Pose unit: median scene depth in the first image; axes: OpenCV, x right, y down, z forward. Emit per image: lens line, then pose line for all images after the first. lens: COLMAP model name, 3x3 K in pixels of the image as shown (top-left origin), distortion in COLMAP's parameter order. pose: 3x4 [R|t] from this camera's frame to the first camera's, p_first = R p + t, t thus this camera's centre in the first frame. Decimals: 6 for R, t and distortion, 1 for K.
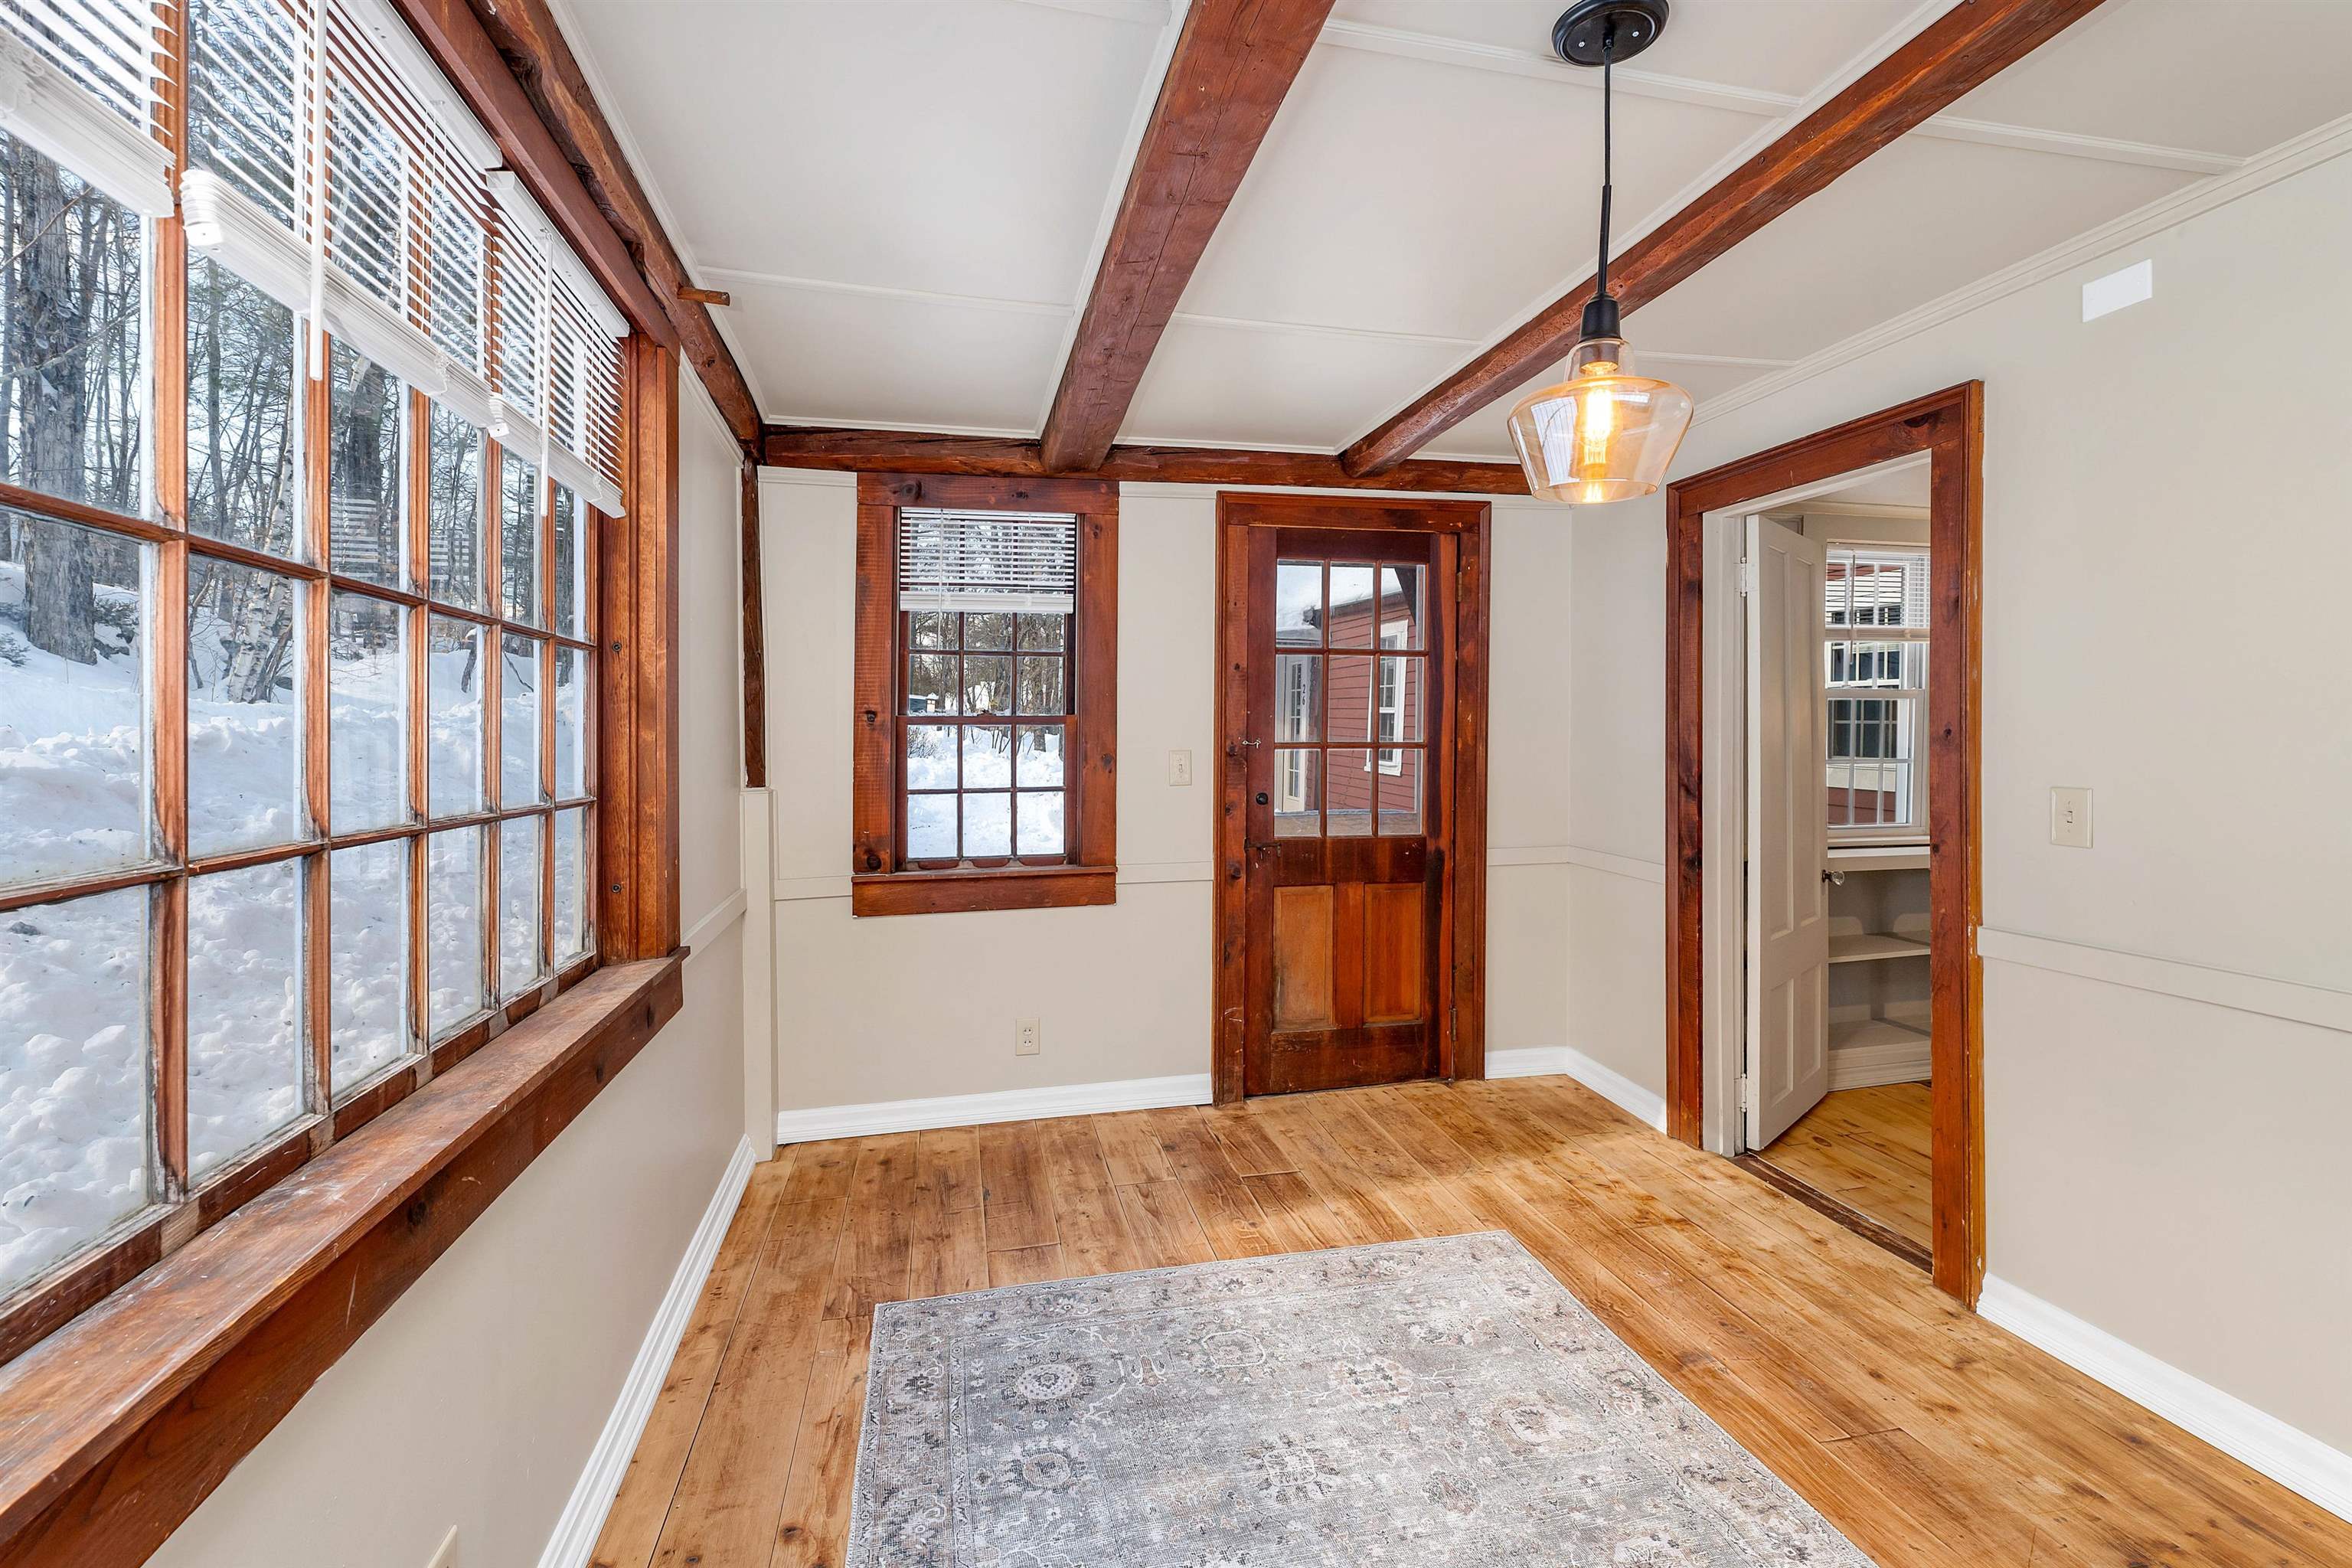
lens RADIAL K [[1002.4, 0, 1182.5], [0, 1002.4, 731.4], [0, 0, 1]] dist [0.006158, -0.000114]
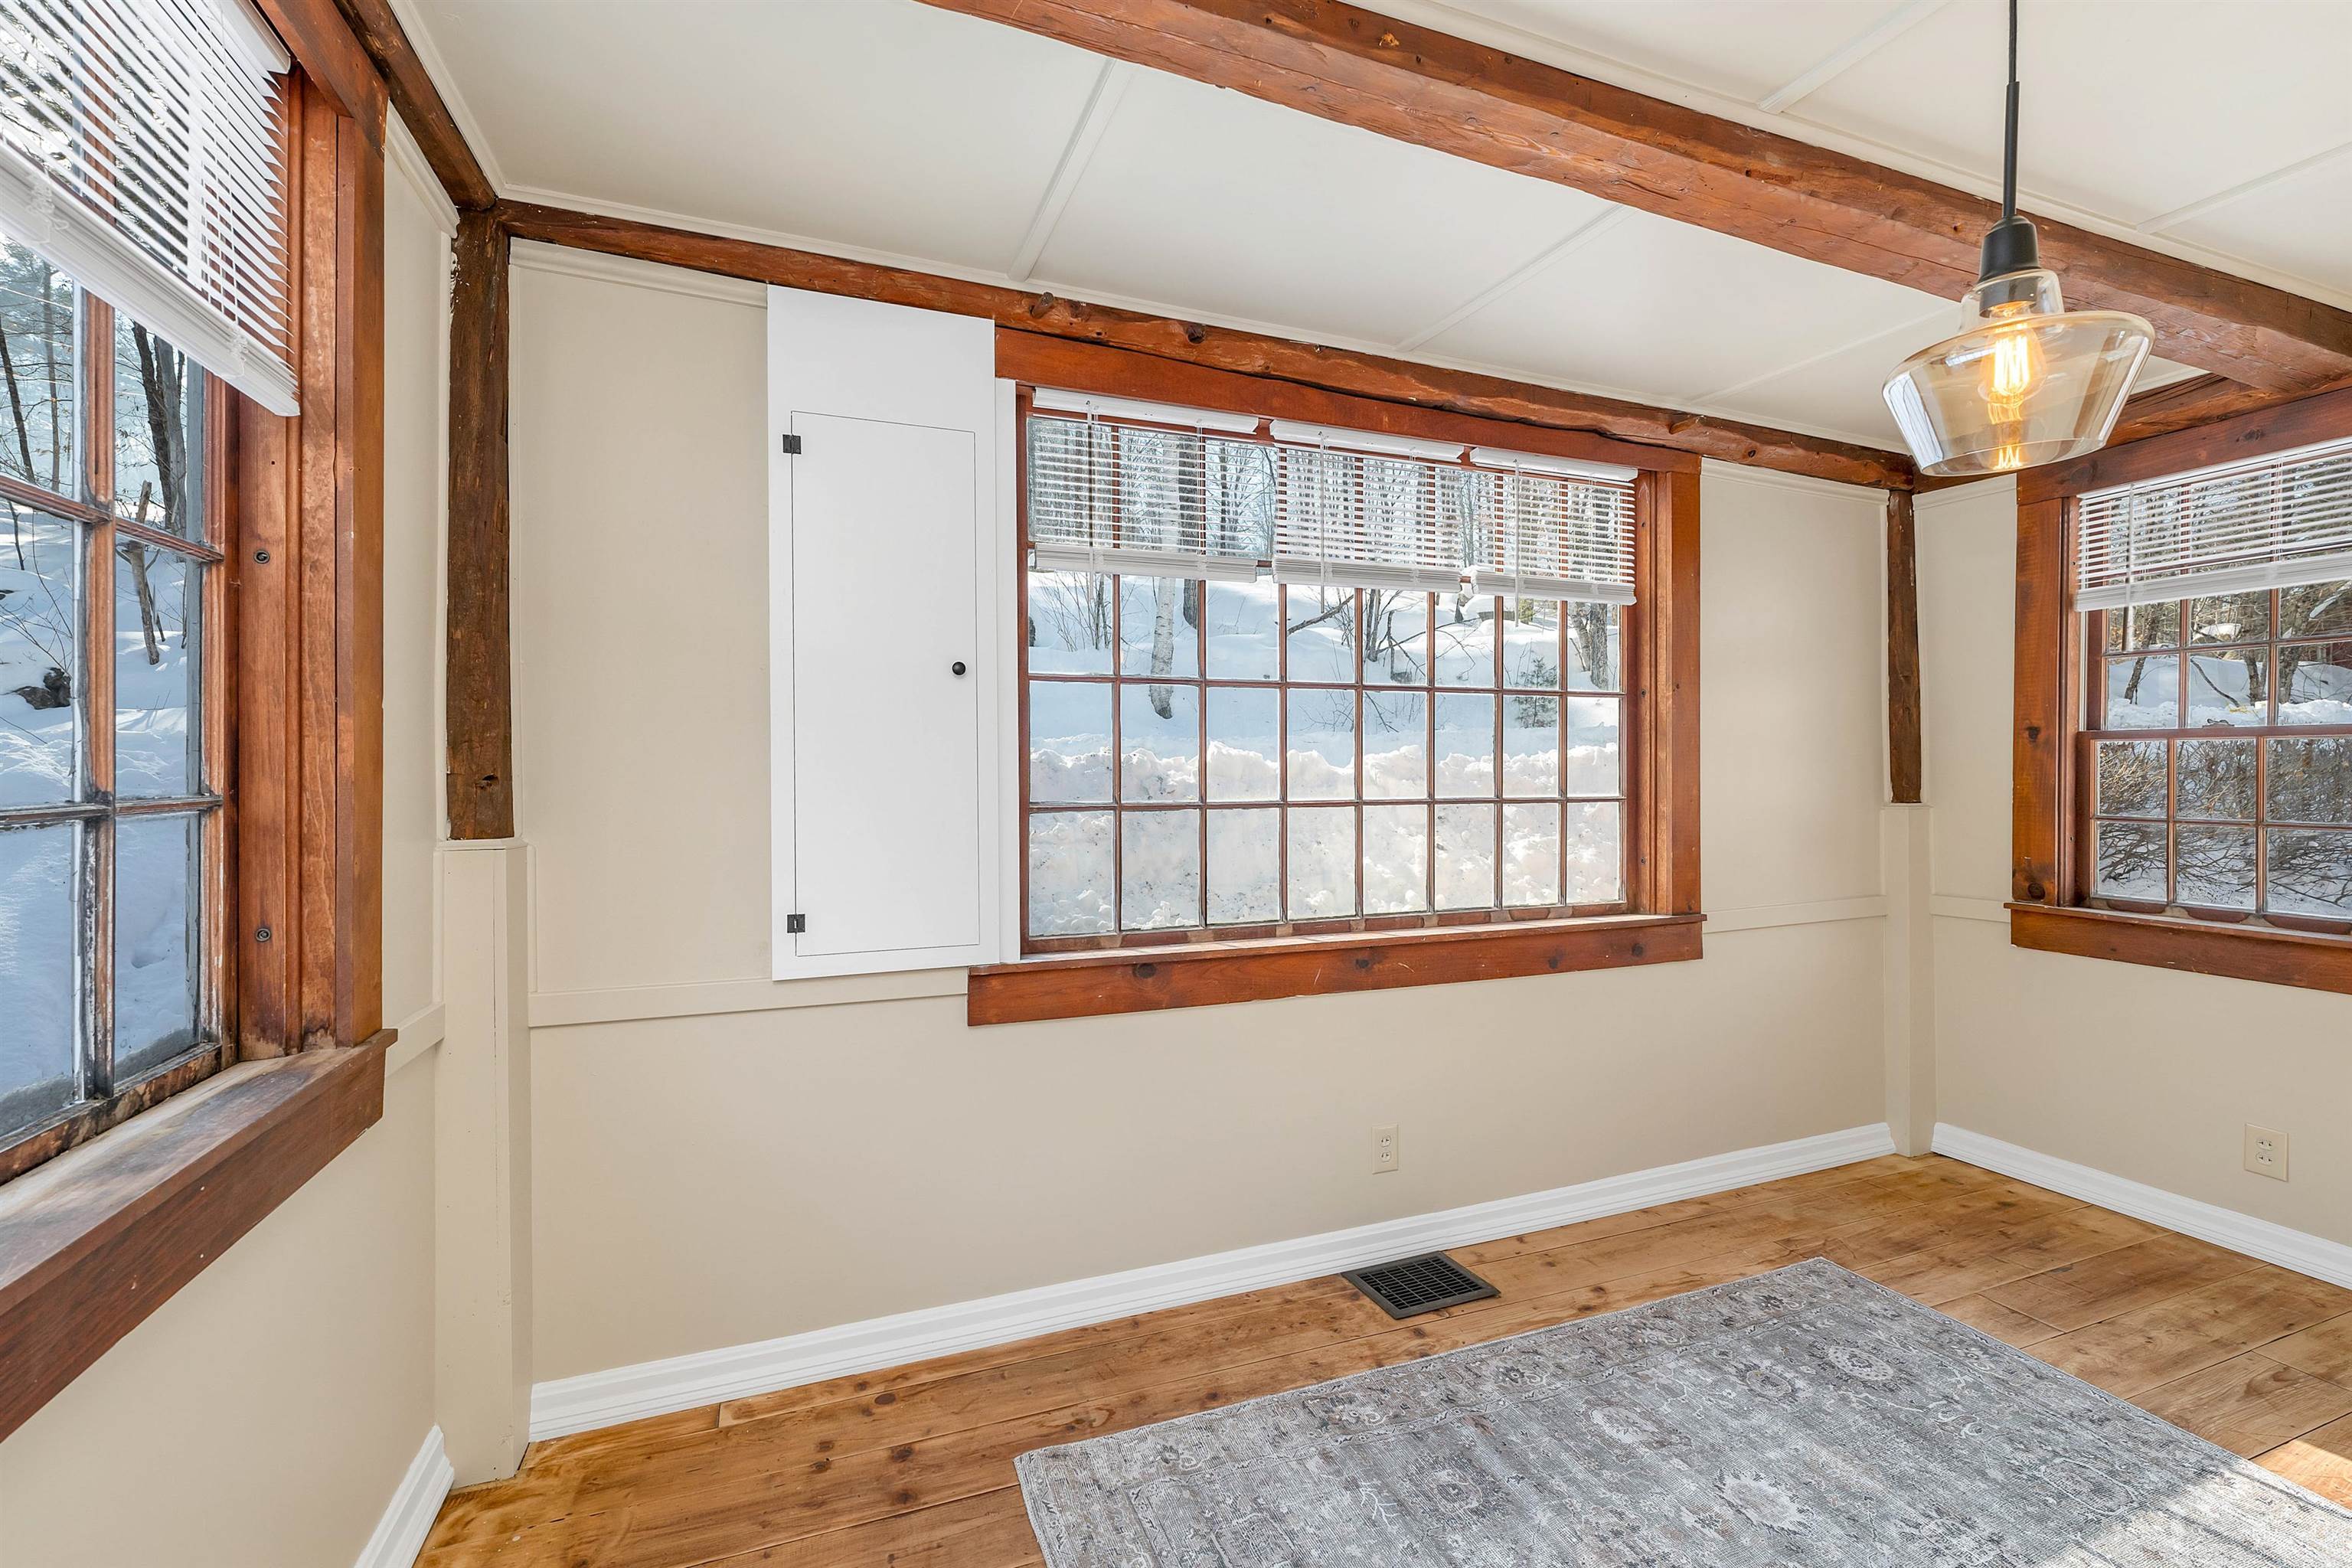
lens RADIAL K [[1002.4, 0, 1184.2], [0, 1002.4, 762.5], [0, 0, 1]] dist [0.006158, -0.000114]
pose [[0.159429, 0.005967, -0.987191, 0.633008], [0.005563, 0.999960, 0.006943, 0.002115], [0.987194, -0.006599, 0.159390, 0.105828]]
